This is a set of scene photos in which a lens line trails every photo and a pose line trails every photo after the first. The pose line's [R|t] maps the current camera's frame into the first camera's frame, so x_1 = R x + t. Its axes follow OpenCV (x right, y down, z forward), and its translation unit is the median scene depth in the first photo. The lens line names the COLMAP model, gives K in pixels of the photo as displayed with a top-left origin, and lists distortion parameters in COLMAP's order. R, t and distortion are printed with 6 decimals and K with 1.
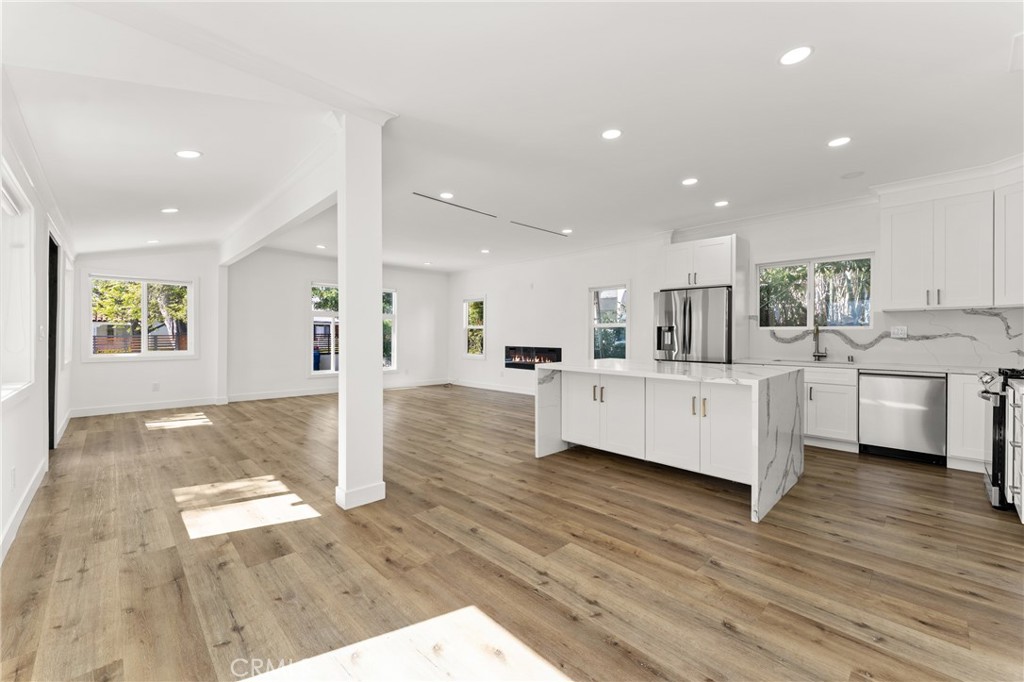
lens RADIAL K [[411.0, 0, 512.0], [0, 411.0, 341.0], [0, 0, 1]] dist [0.011810, -0.000232]
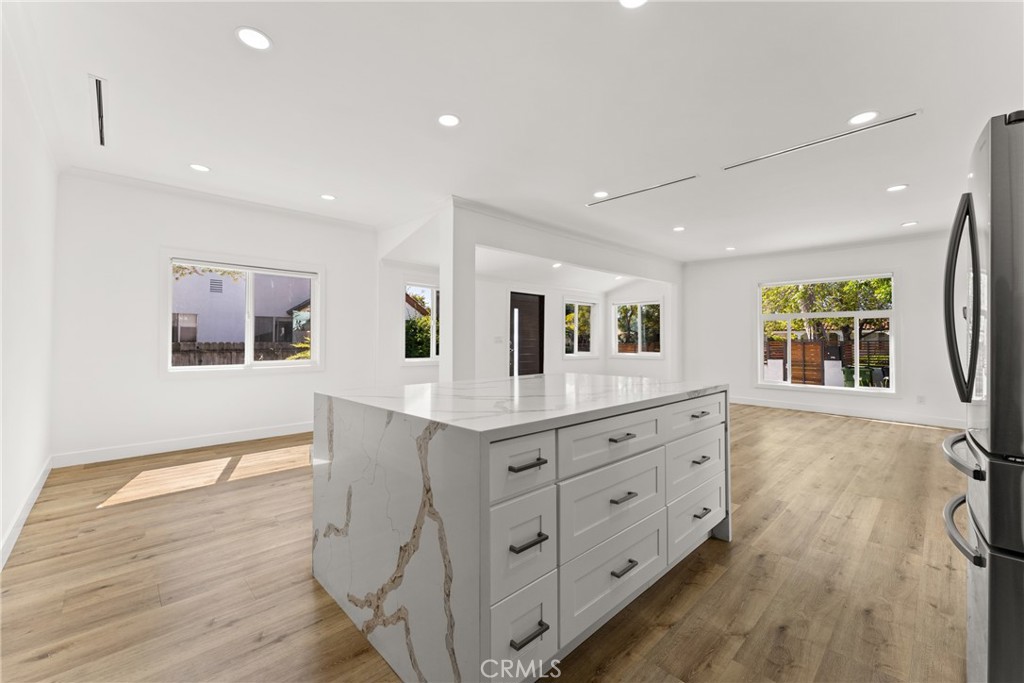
lens RADIAL K [[411.0, 0, 512.0], [0, 411.0, 341.5], [0, 0, 1]] dist [0.011810, -0.000232]
pose [[-0.006927, -0.000997, -0.999976, 1.370417], [-0.015408, 0.999881, -0.000890, -0.011531], [0.999857, 0.015401, -0.006942, 1.367265]]
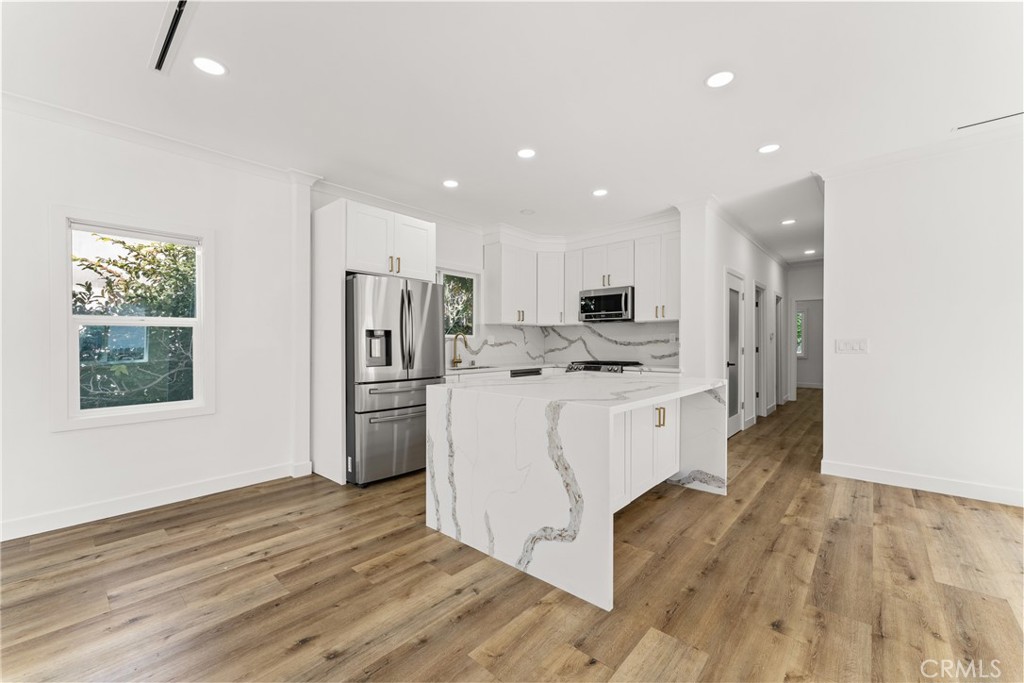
lens RADIAL K [[411.0, 0, 512.0], [0, 411.0, 341.5], [0, 0, 1]] dist [0.011810, -0.000232]
pose [[-0.075856, -0.001789, 0.997117, -0.593047], [0.012992, 0.999912, 0.002782, -0.034209], [-0.997034, 0.013166, -0.075826, 1.715788]]
